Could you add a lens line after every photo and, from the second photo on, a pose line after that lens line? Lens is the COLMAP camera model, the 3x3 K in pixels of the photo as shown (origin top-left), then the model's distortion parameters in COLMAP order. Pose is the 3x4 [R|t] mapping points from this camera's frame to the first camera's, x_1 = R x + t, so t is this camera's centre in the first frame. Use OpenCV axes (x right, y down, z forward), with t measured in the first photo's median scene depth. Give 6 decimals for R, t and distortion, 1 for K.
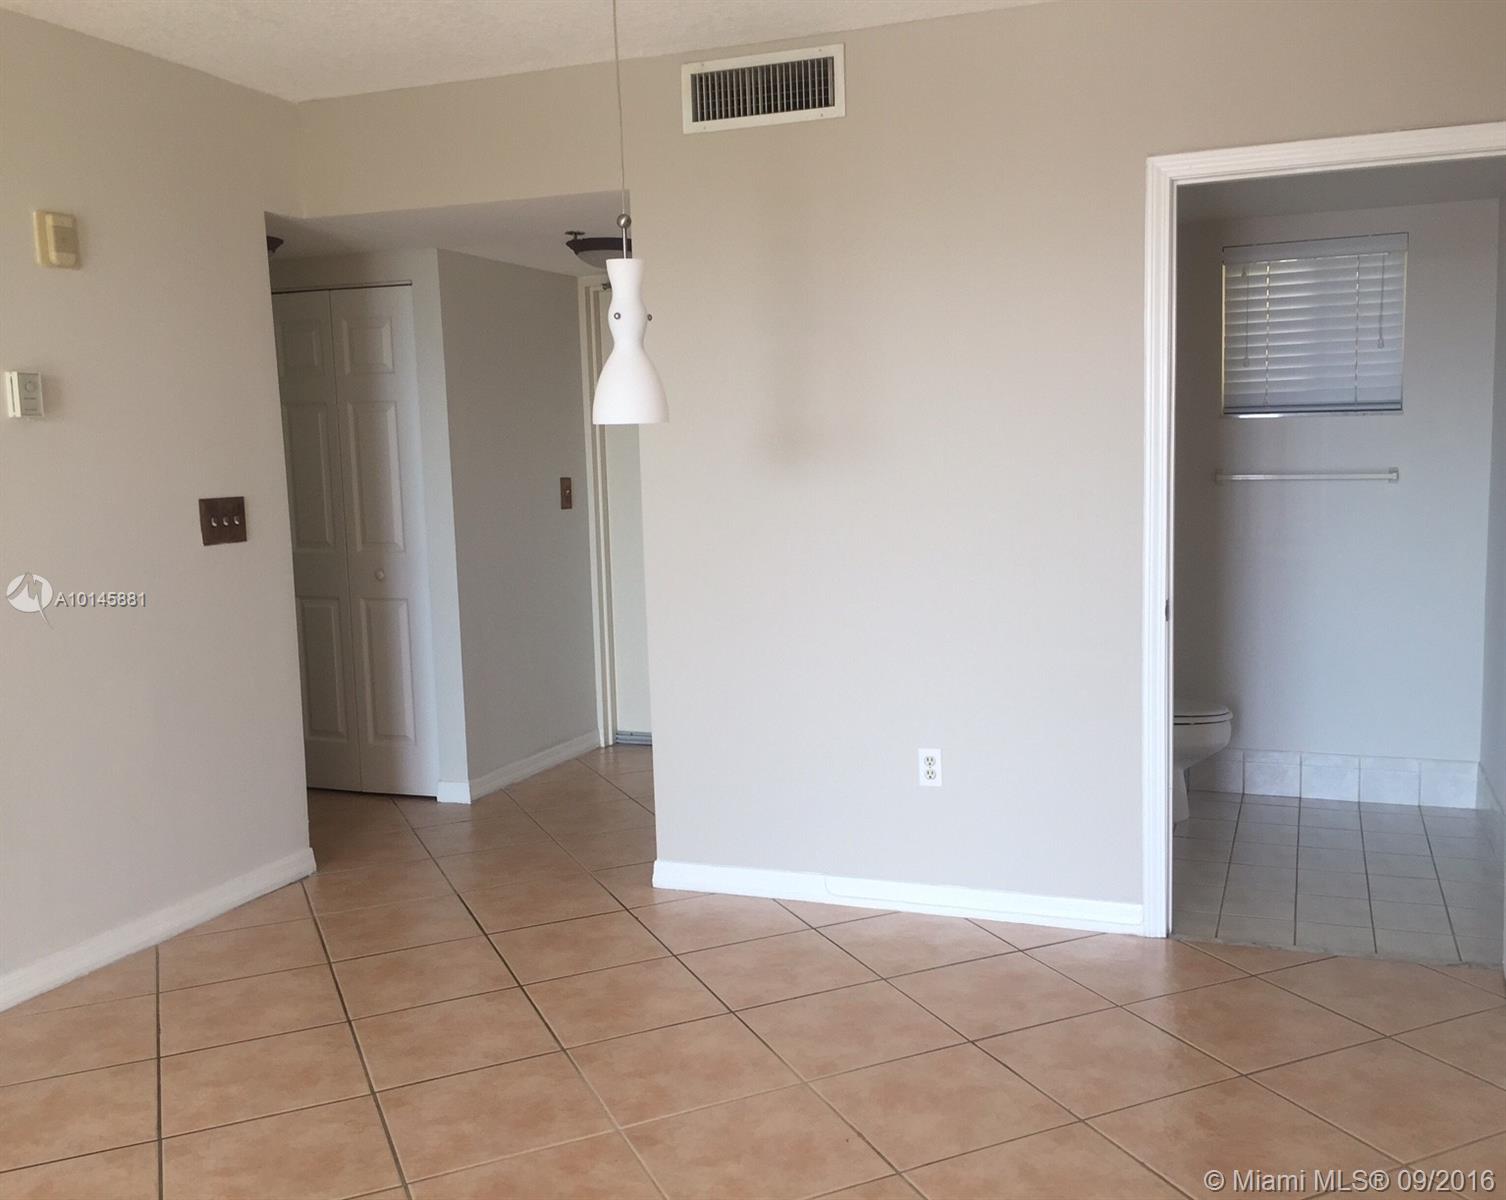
lens RADIAL K [[1440.4, 0, 762.9], [0, 1440.4, 608.2], [0, 0, 1]] dist [0.021592, 0.000000]
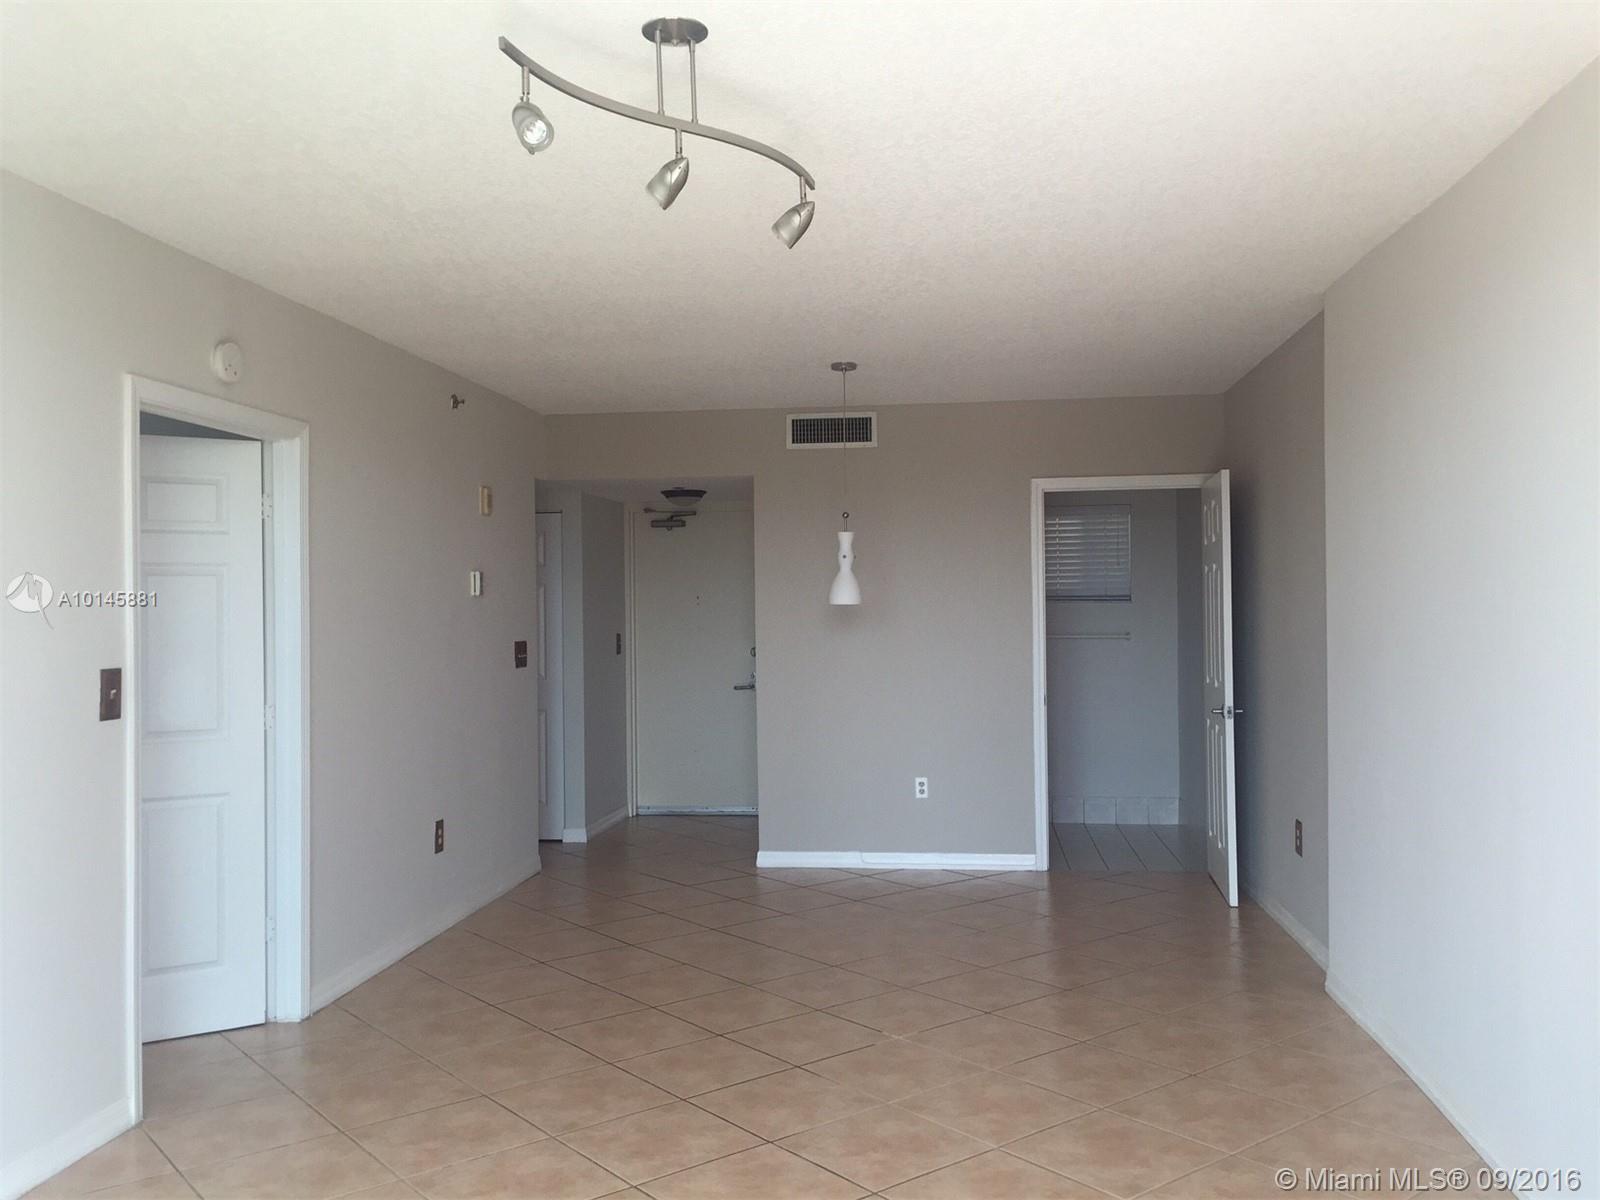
lens RADIAL K [[1399.8, 0, 799.8], [0, 1399.8, 597.8], [0, 0, 1]] dist [0.033434, -0.017160]
pose [[0.971480, 0.015618, 0.236606, -0.463341], [0.014261, 0.992174, -0.124043, 0.088148], [-0.236691, 0.123880, 0.963655, -0.728674]]
